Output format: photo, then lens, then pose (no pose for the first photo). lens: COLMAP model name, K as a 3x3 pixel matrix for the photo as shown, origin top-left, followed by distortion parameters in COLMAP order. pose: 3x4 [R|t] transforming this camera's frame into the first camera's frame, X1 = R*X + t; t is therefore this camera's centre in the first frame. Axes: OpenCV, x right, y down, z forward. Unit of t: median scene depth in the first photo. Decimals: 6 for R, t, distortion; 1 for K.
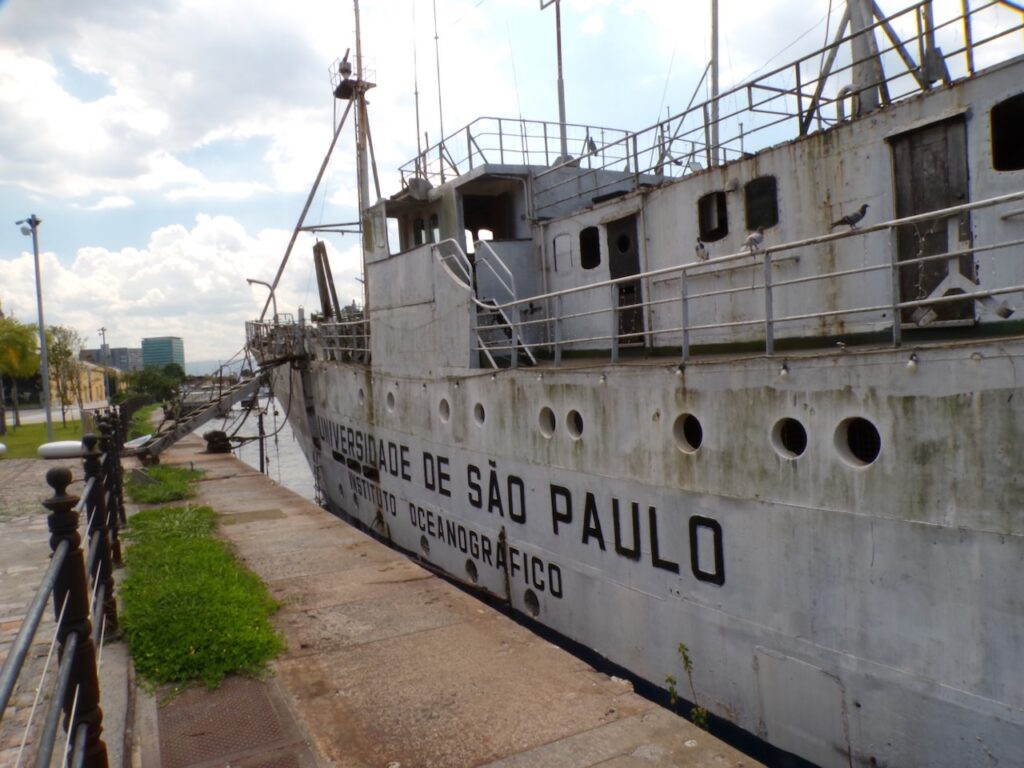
lens RADIAL K [[672.7, 0, 507.8], [0, 672.7, 385.5], [0, 0, 1]] dist [-0.054324, 0.022396]
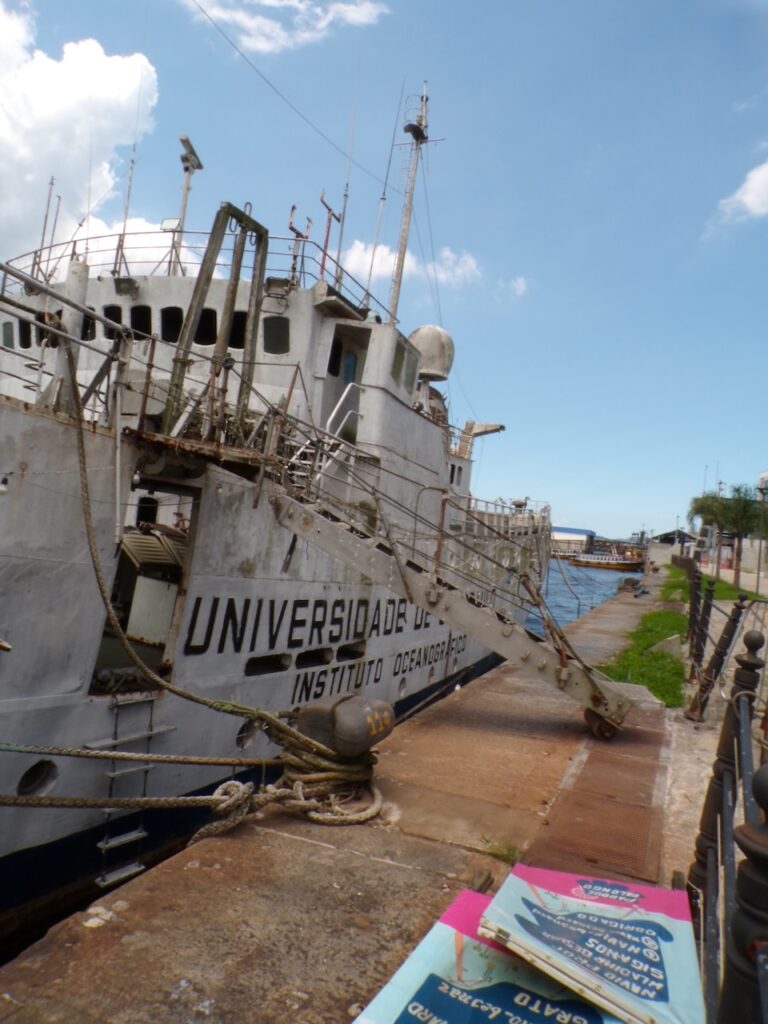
lens RADIAL K [[672.7, 0, 384.0], [0, 672.7, 512.0], [0, 0, 1]] dist [-0.054324, 0.022396]
pose [[-0.586238, 0.021488, 0.809854, -1.185275], [-0.036077, 0.997964, -0.052595, 0.018170], [-0.809335, -0.060051, -0.584270, 1.995885]]
